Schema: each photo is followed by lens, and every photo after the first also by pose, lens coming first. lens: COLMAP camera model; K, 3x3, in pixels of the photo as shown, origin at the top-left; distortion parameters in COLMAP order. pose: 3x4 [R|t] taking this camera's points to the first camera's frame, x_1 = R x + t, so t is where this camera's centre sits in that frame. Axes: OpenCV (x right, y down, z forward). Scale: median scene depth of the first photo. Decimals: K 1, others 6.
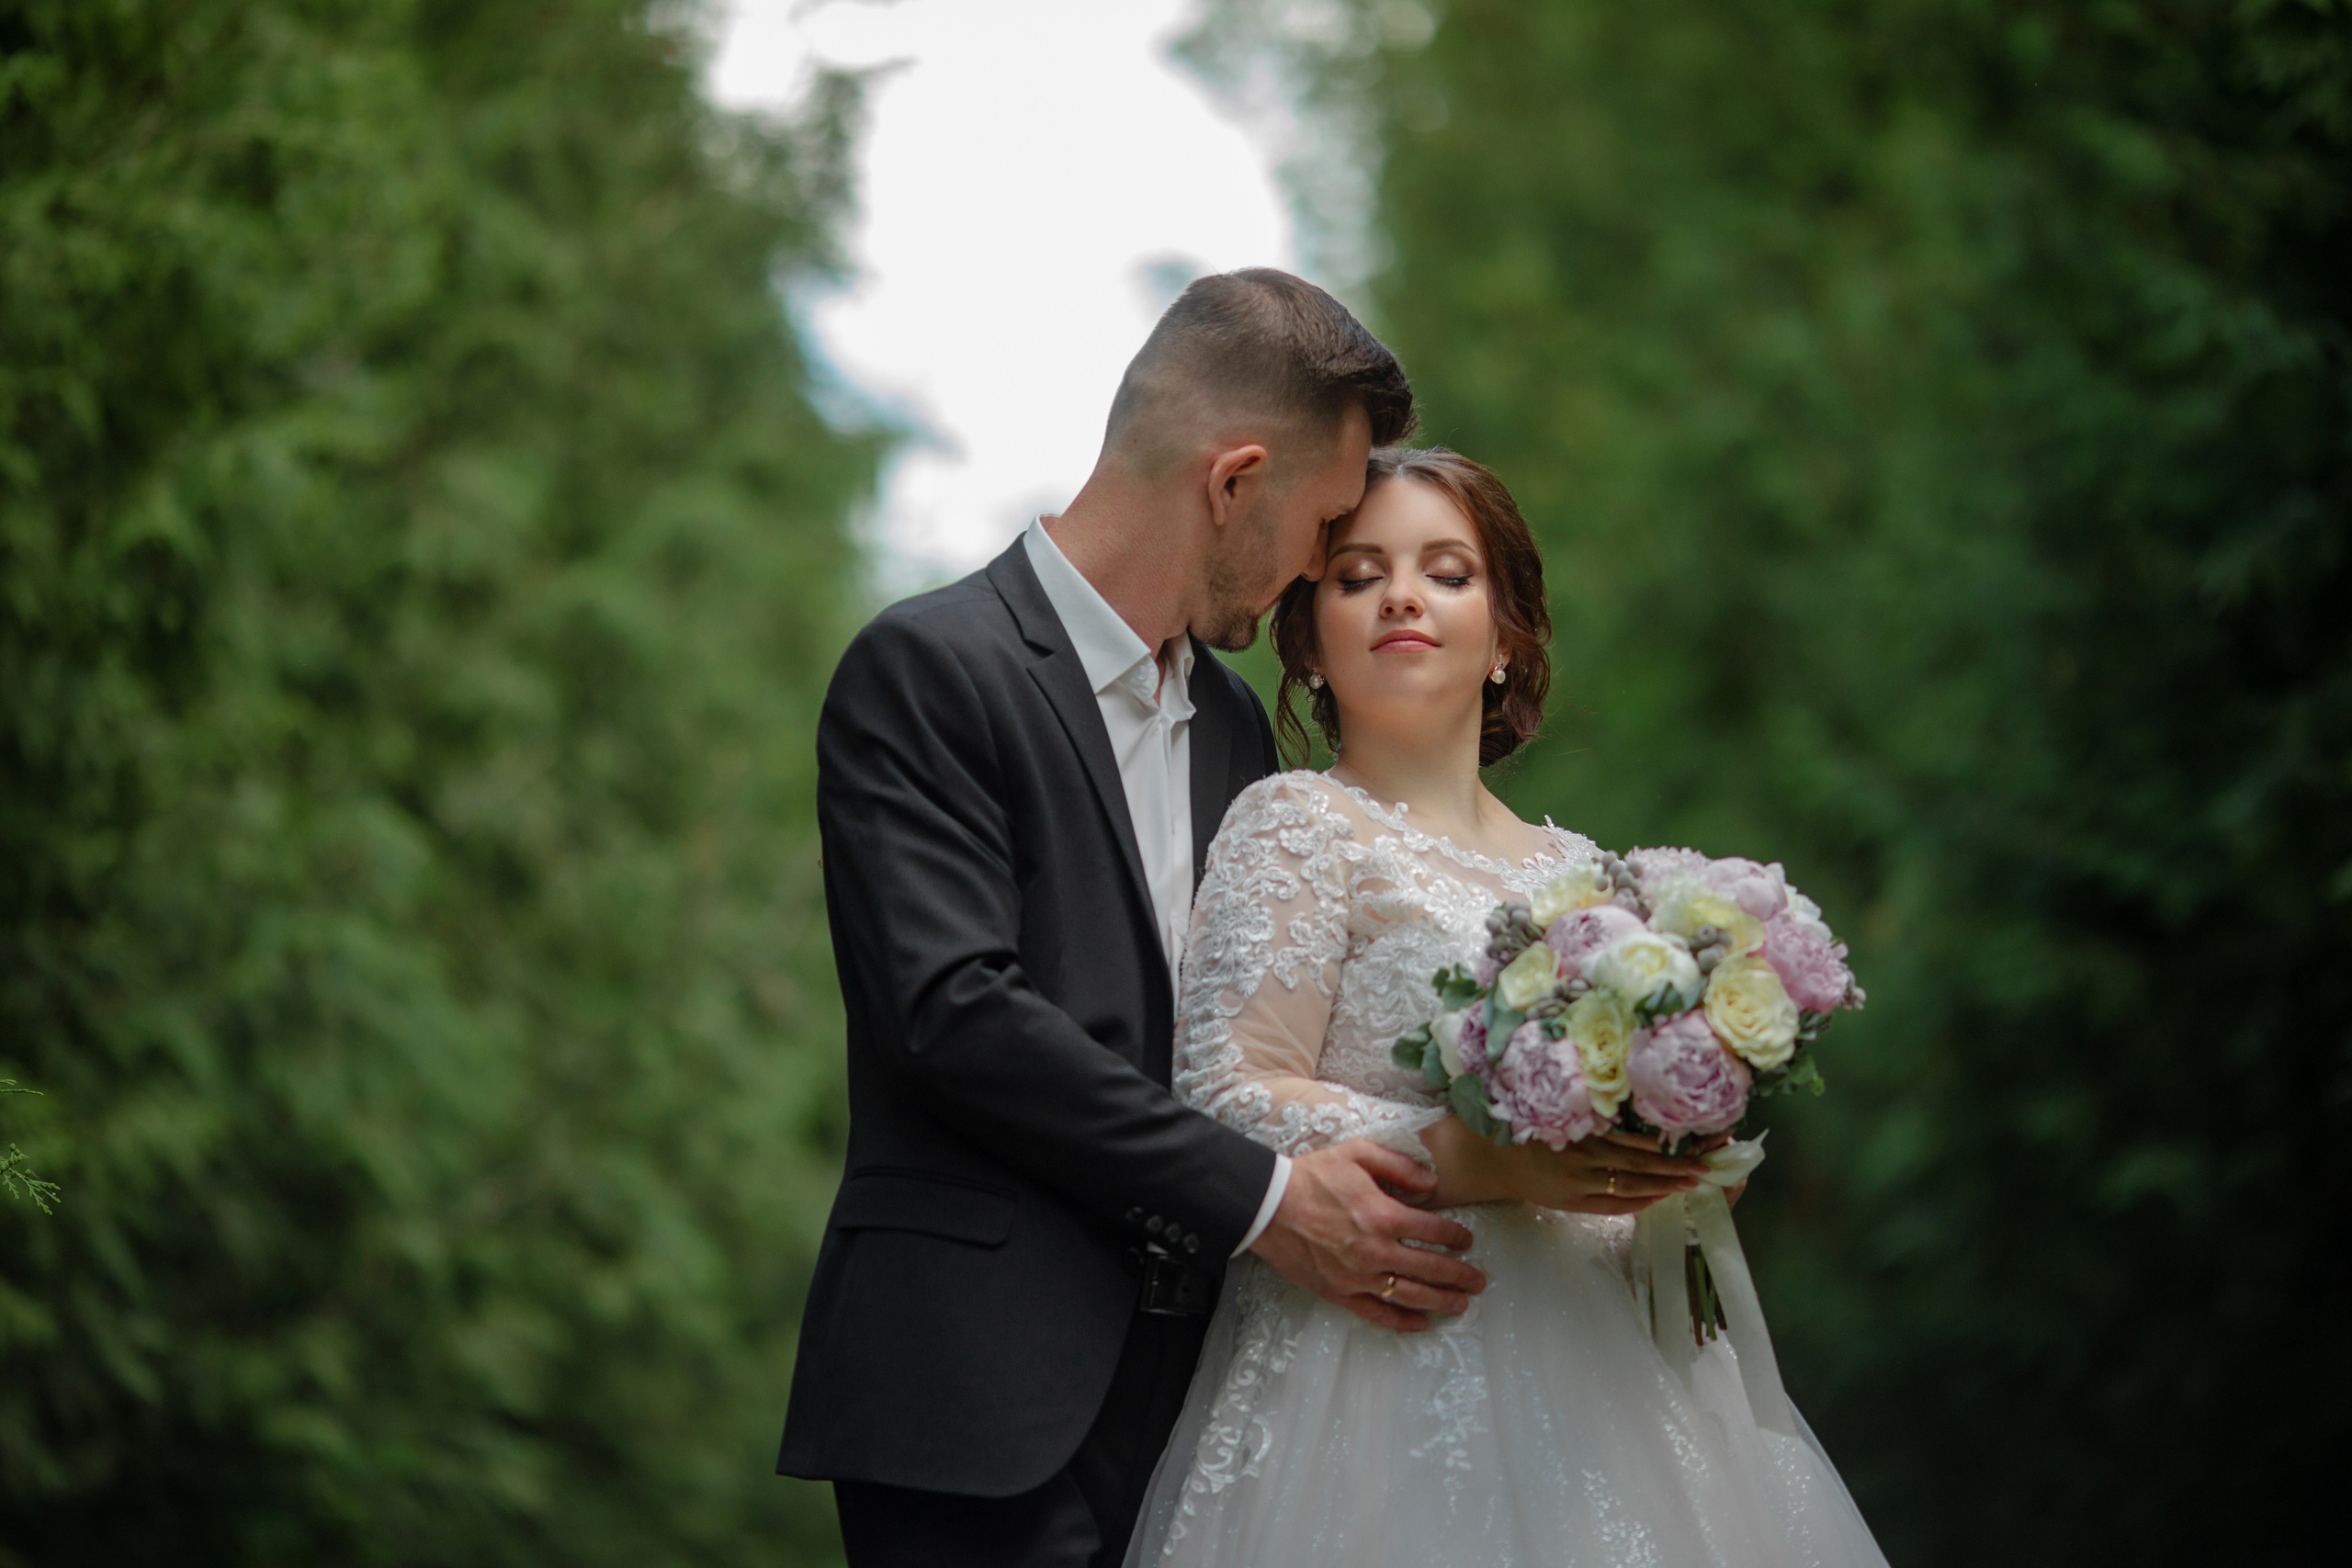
lens RADIAL K [[9109.7, 0, 1176.6], [0, 9109.7, 785.9], [0, 0, 1]] dist [0.285927, 0.000000]
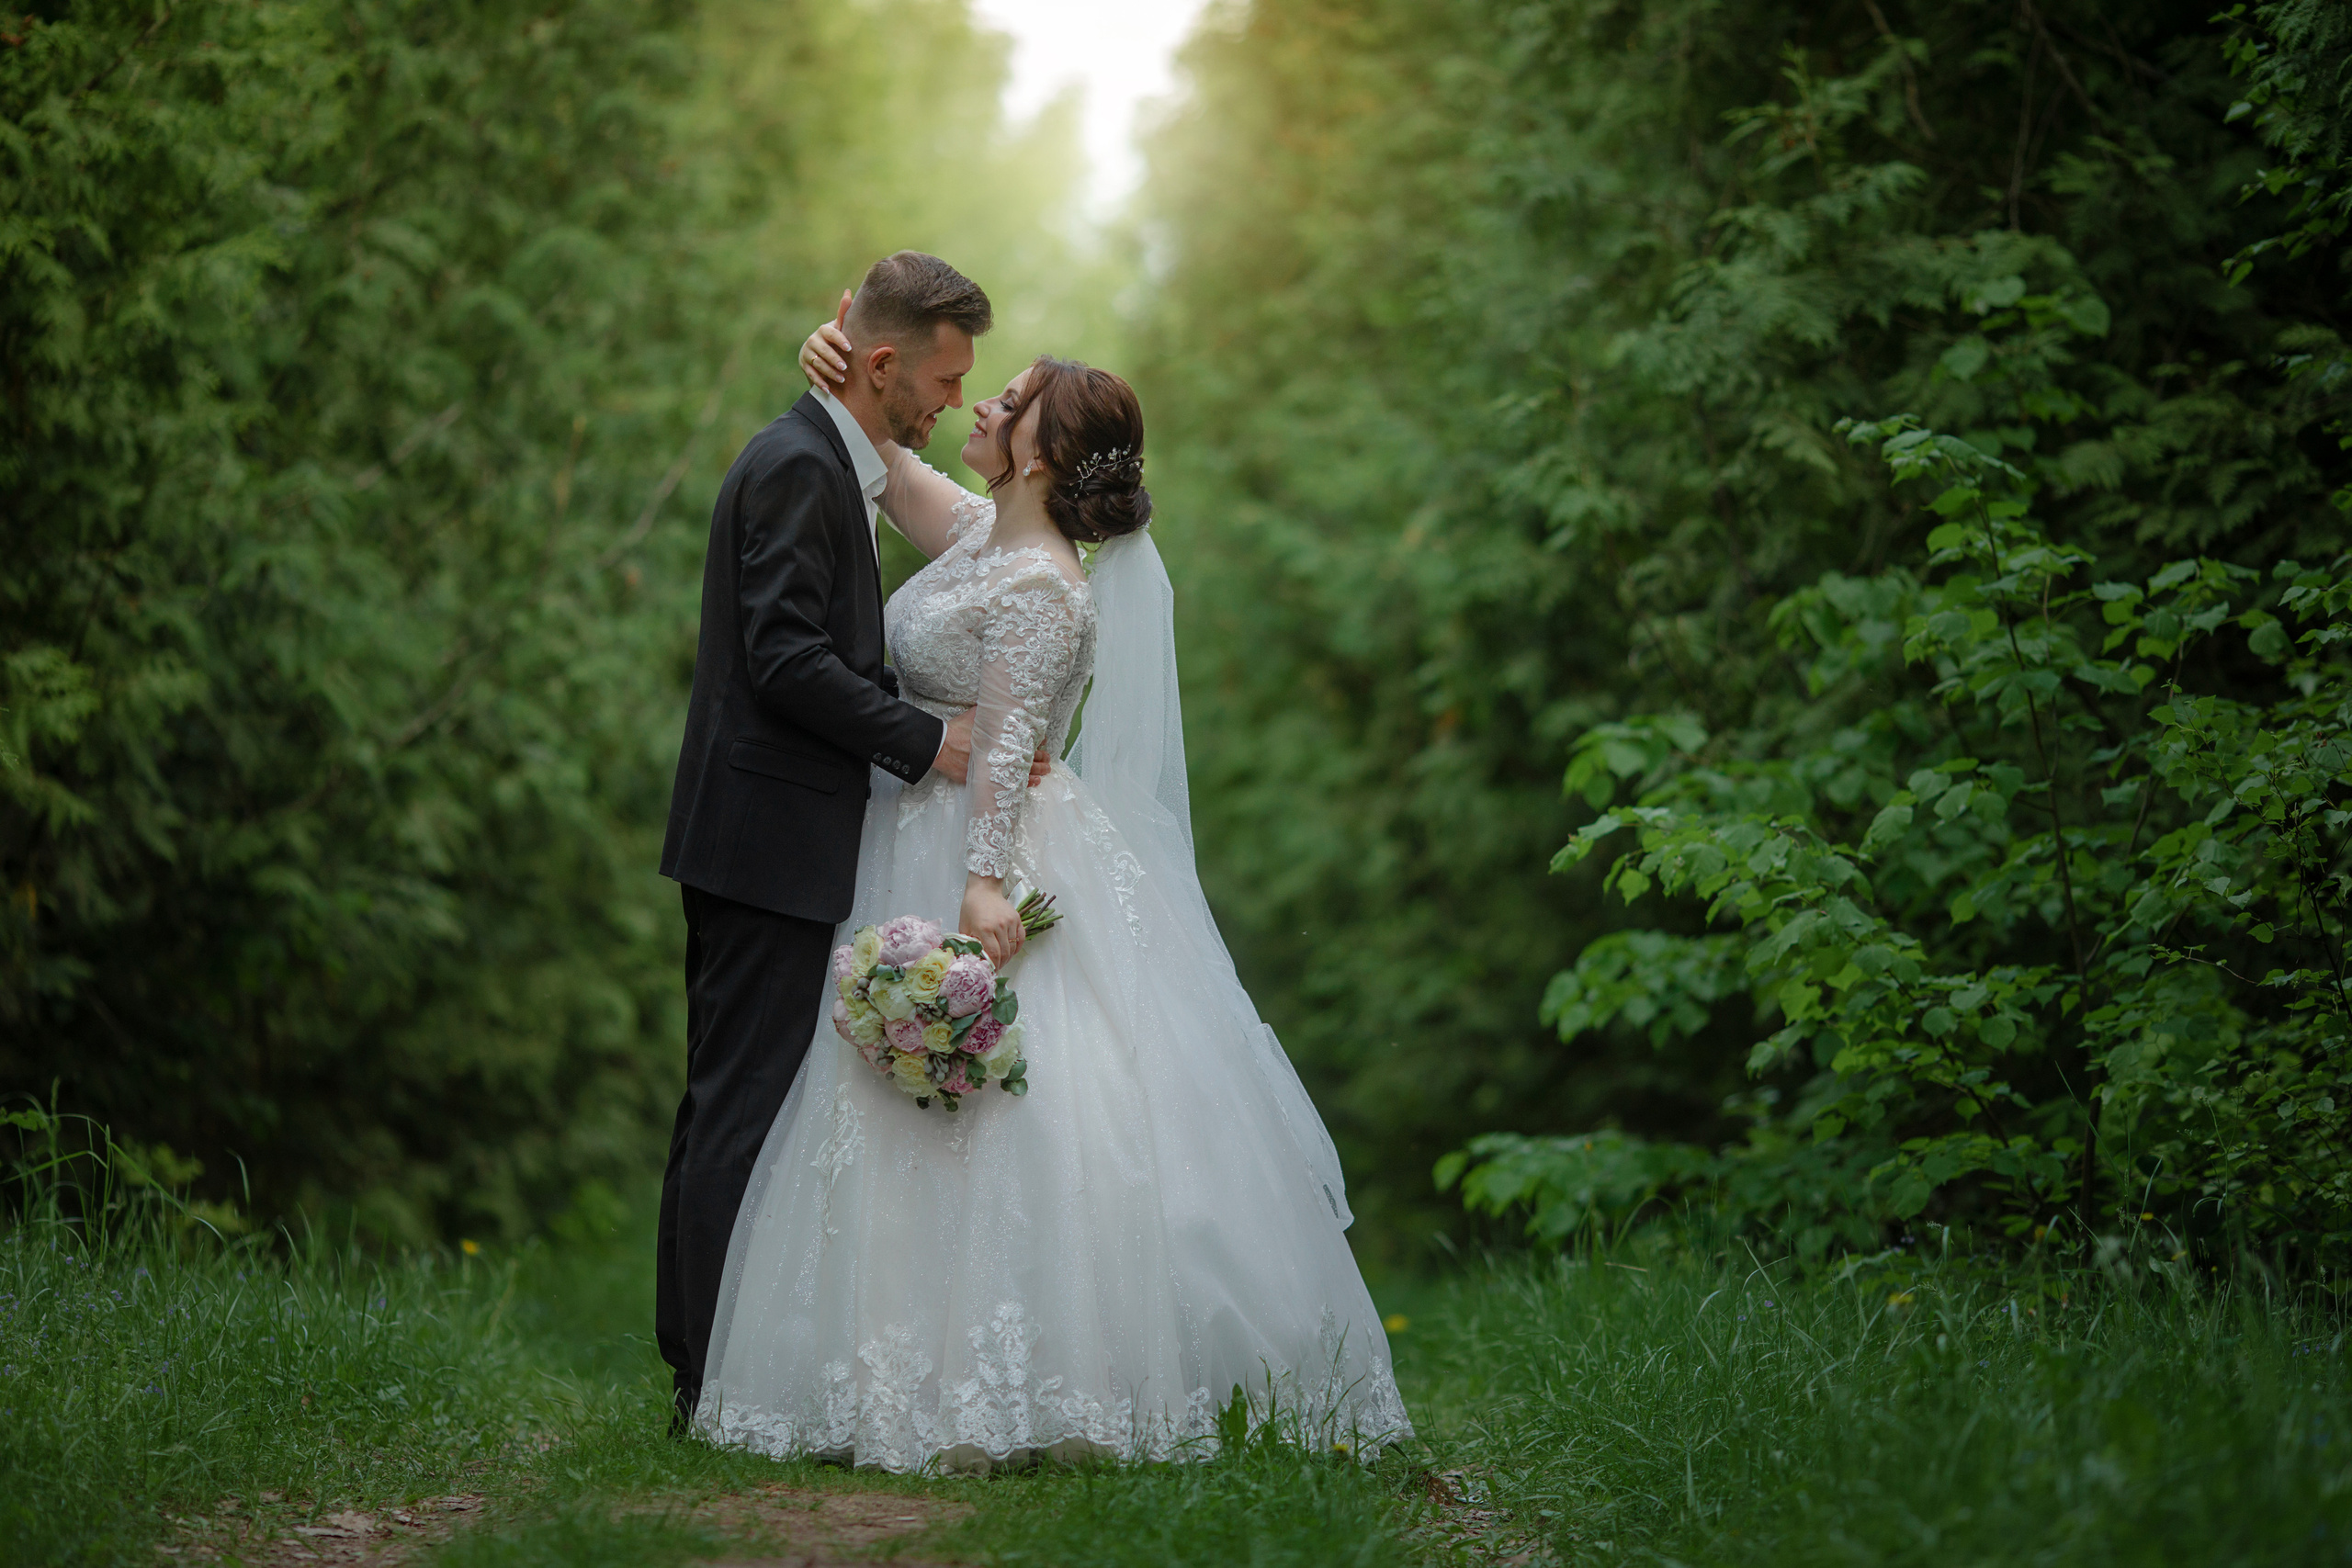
lens RADIAL K [[9109.7, 0, 1161.8], [0, 9109.7, 777.4], [0, 0, 1]] dist [0.285927, 0.000000]
pose [[0.999690, 0.006340, -0.024067, 0.086325], [-0.004979, 0.998409, 0.056175, -0.031182], [0.024385, -0.056038, 0.998131, -0.488210]]
